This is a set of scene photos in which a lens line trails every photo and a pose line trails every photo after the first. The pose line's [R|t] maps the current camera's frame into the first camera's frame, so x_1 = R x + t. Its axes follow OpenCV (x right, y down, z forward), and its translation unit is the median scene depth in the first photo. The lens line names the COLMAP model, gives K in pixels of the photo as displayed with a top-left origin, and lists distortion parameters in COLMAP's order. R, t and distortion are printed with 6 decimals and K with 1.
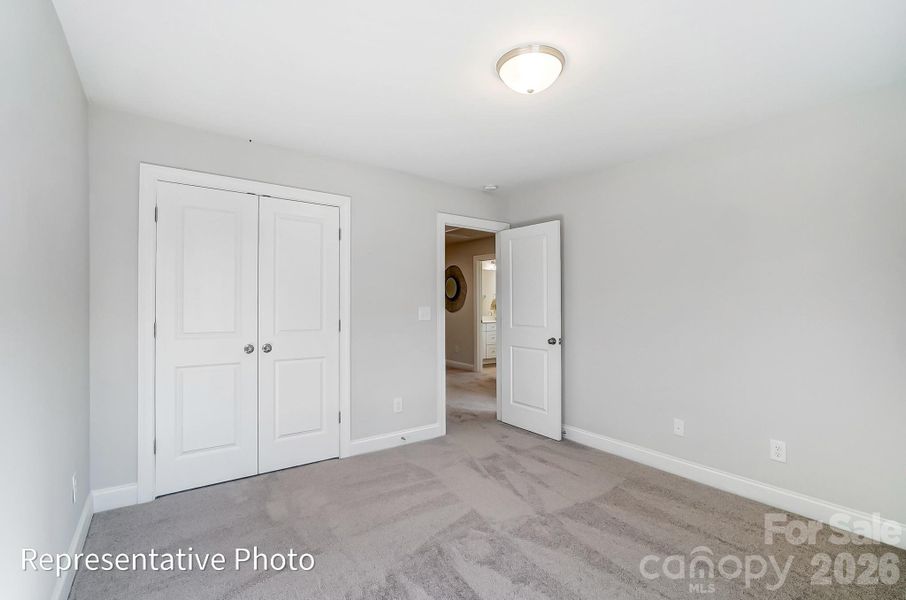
lens RADIAL K [[406.8, 0, 453.0], [0, 406.8, 300.0], [0, 0, 1]] dist [-0.001459, -0.000126]
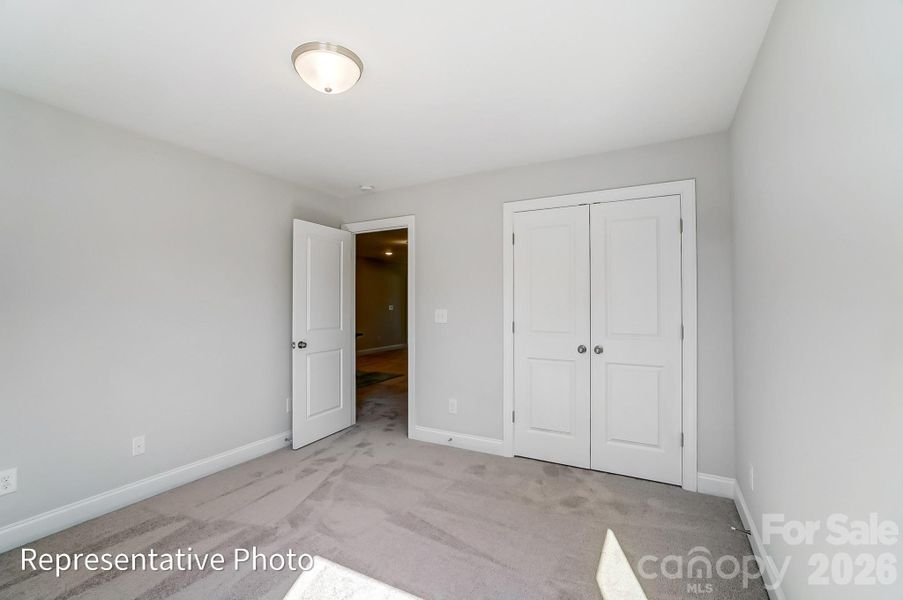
lens RADIAL K [[401.5, 0, 451.5], [0, 401.5, 300.0], [0, 0, 1]] dist [-0.000127, -0.000043]
pose [[0.447072, -0.017893, -0.894319, 0.299326], [0.009053, 0.999839, -0.015478, 0.004064], [0.894452, -0.001176, 0.447162, 0.217091]]
